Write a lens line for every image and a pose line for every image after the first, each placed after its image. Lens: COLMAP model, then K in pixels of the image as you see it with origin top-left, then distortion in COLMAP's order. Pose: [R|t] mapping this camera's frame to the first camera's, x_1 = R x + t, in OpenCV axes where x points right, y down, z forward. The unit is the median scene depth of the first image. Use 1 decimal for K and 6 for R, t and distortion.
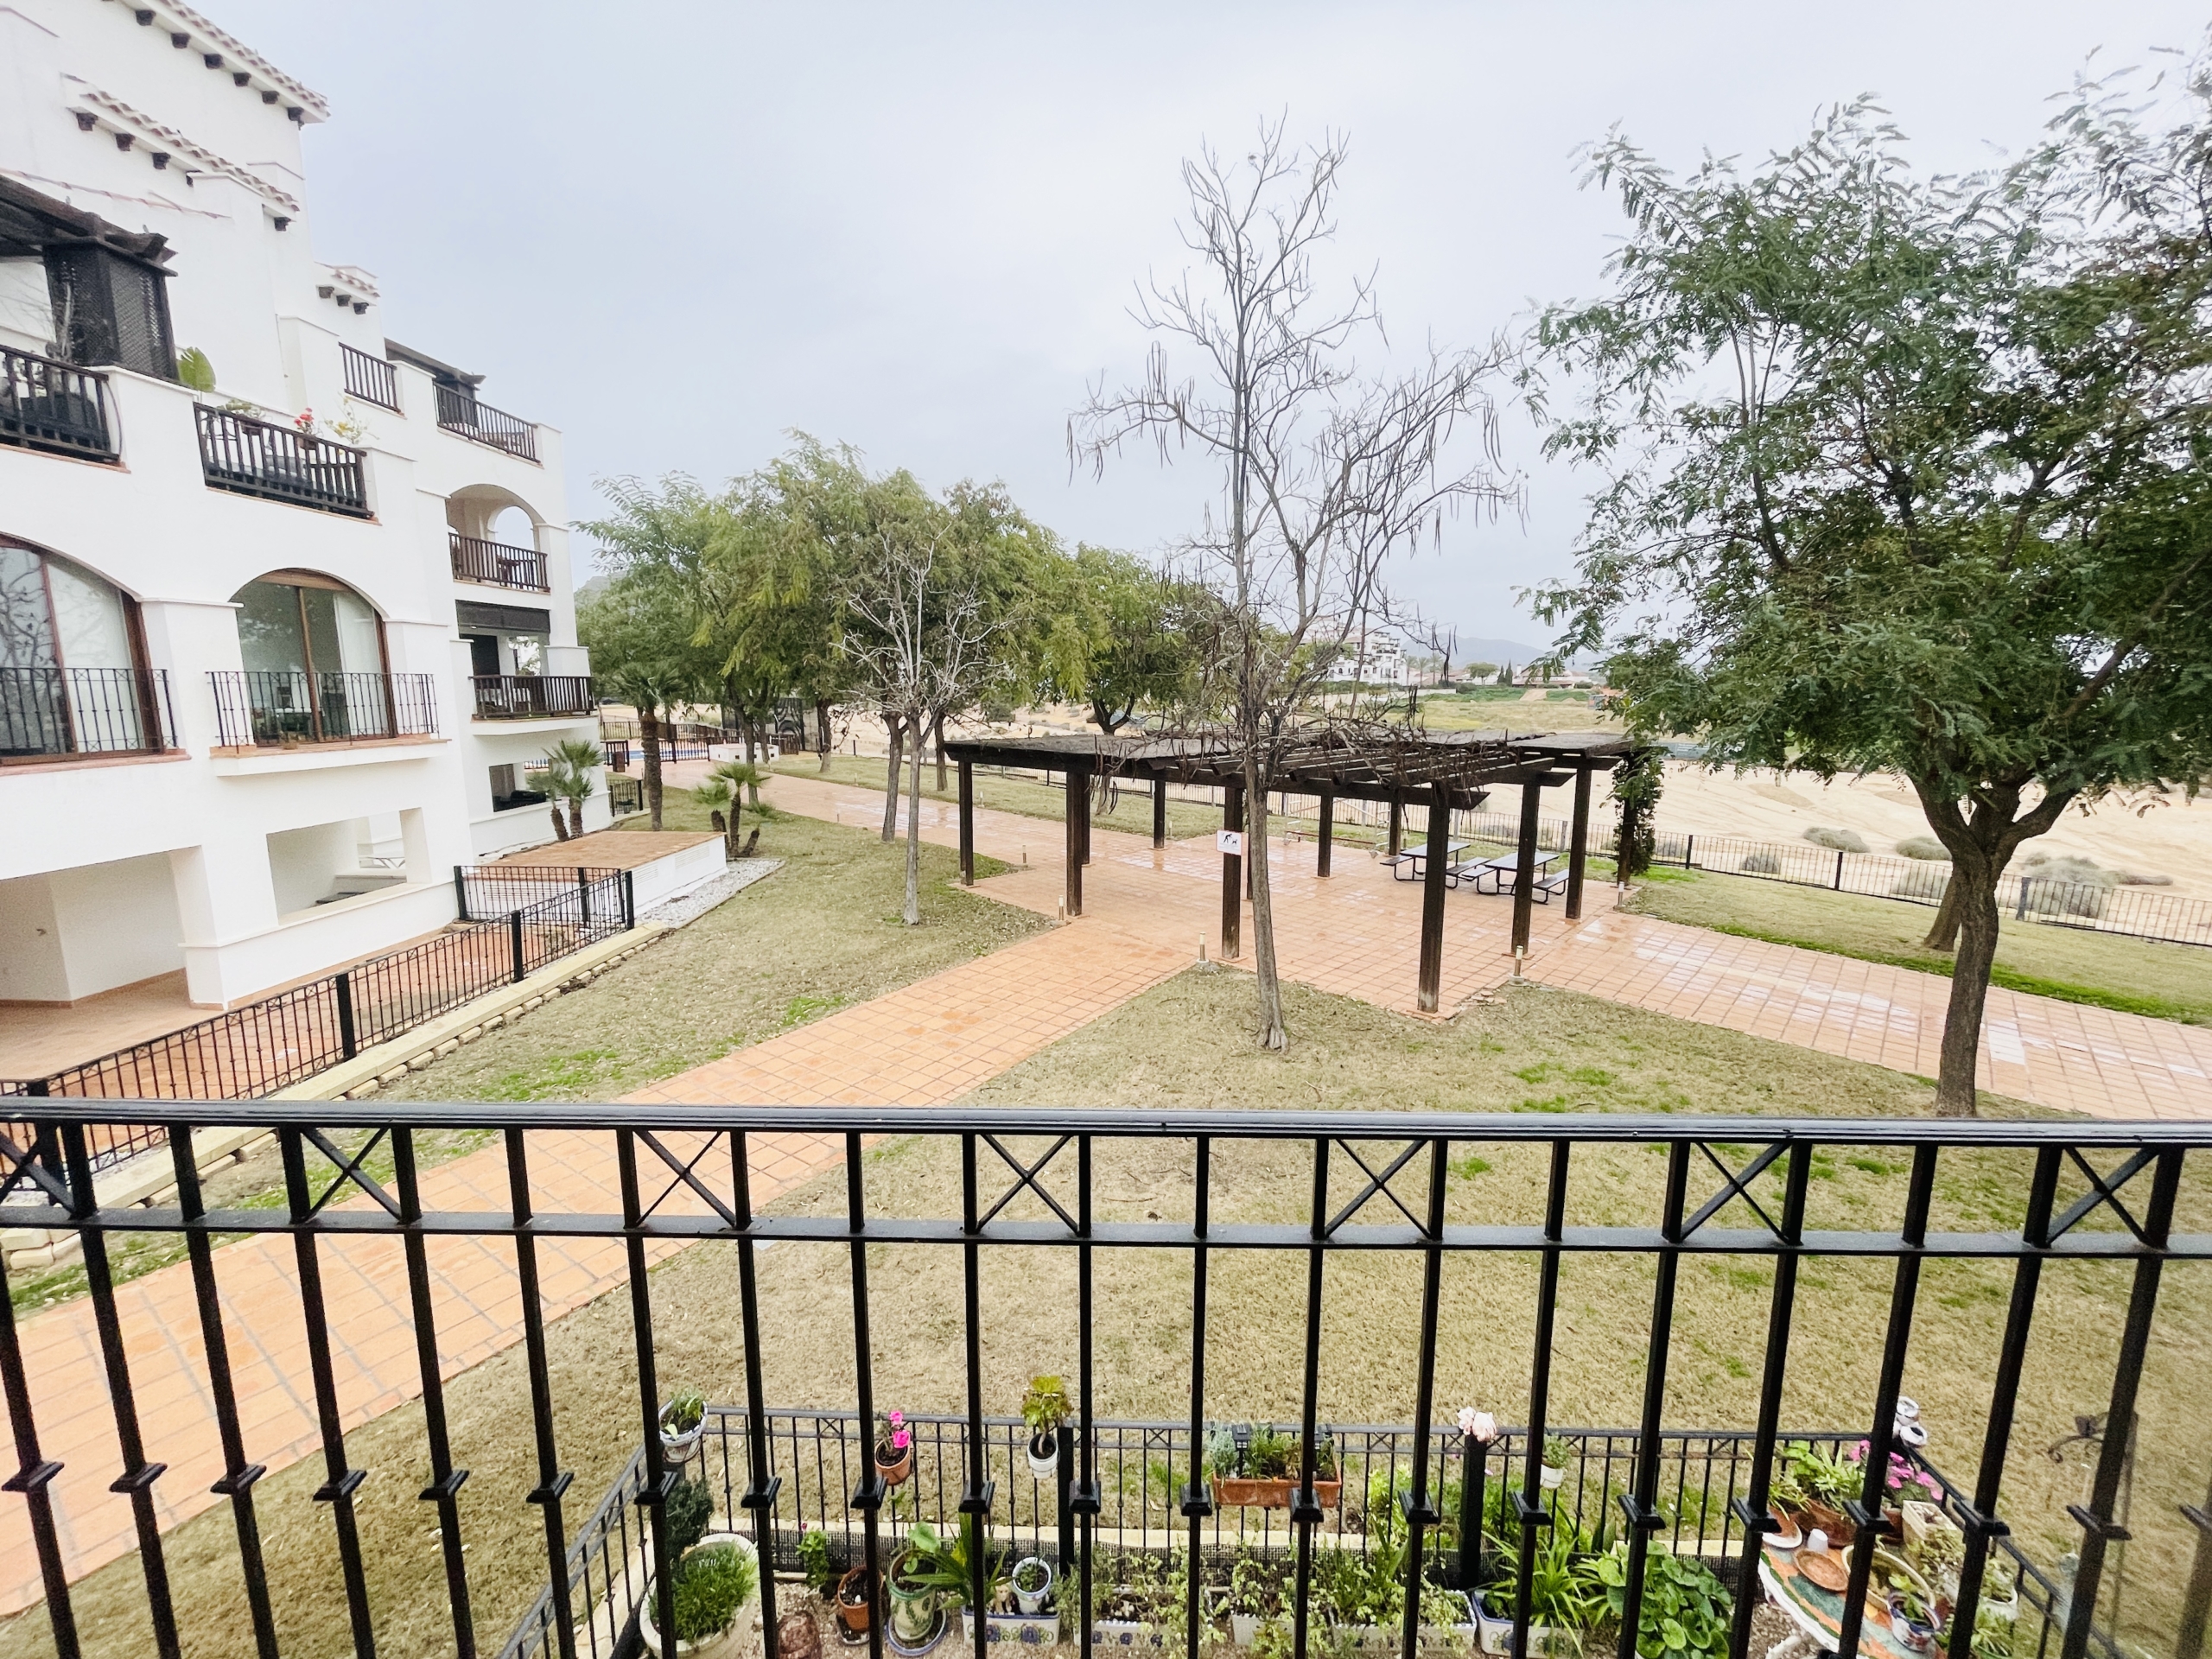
lens RADIAL K [[888.8, 0, 1104.3], [0, 888.8, 813.8], [0, 0, 1]] dist [-0.001733, -0.000555]
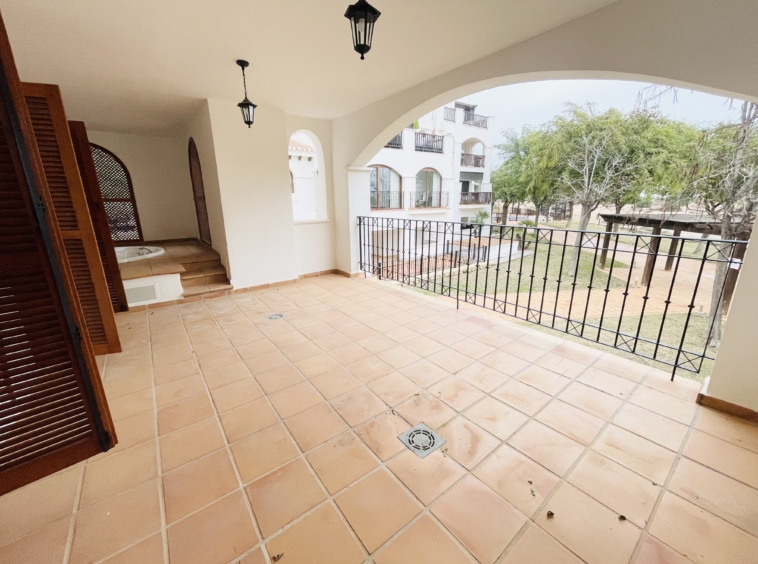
lens RADIAL K [[304.6, 0, 377.3], [0, 304.6, 277.2], [0, 0, 1]] dist [-0.001733, -0.000555]
pose [[0.626161, 0.192931, -0.755447, 0.157074], [-0.103825, 0.980905, 0.164454, 0.031696], [0.772750, -0.024541, 0.634236, -0.144314]]
